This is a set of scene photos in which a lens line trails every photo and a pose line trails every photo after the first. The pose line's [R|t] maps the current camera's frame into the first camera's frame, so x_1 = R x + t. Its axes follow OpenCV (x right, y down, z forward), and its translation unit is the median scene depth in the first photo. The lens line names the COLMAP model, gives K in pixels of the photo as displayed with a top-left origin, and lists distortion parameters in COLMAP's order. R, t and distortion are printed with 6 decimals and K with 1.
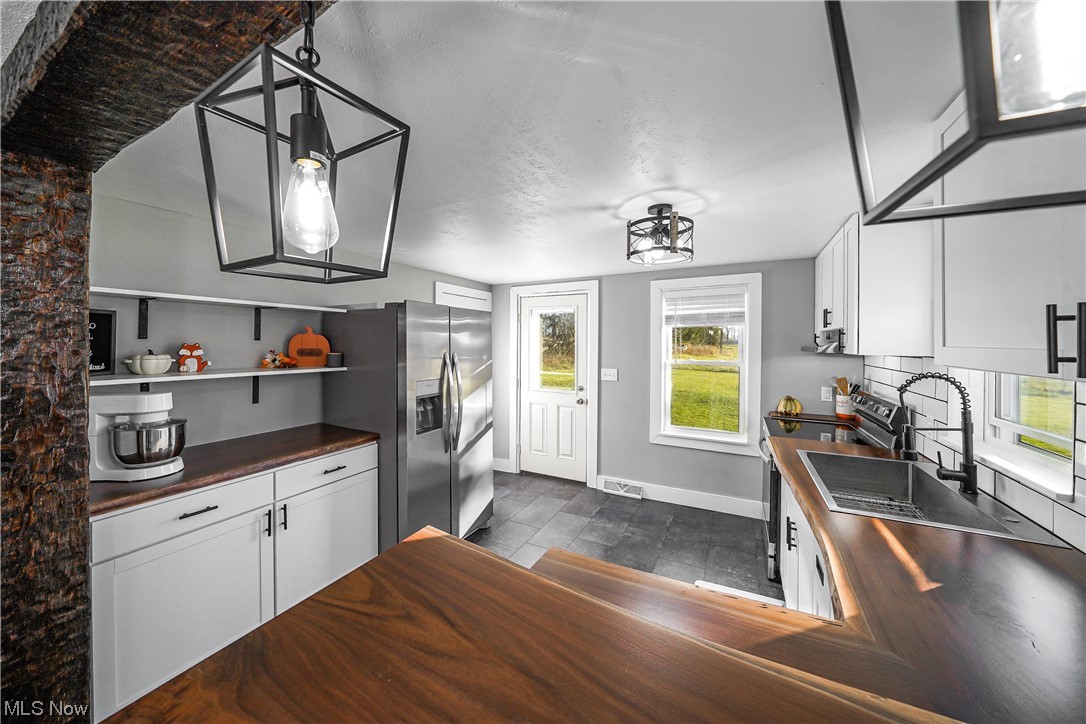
lens RADIAL K [[387.1, 0, 544.3], [0, 387.1, 345.7], [0, 0, 1]] dist [-0.000253, 0.000071]
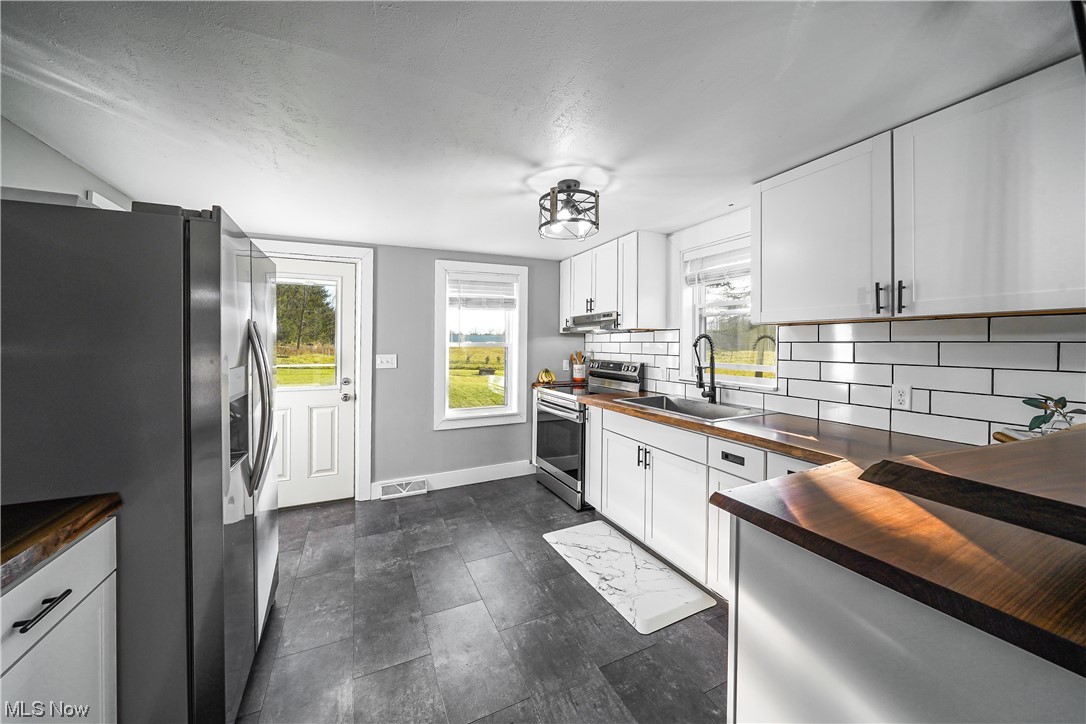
lens RADIAL K [[379.5, 0, 538.1], [0, 379.5, 344.7], [0, 0, 1]] dist [-0.001831, -0.000079]
pose [[0.616056, -0.013136, 0.787593, -0.309345], [0.013645, 0.999889, 0.006003, 0.040390], [-0.787584, 0.007048, 0.616167, 0.233836]]
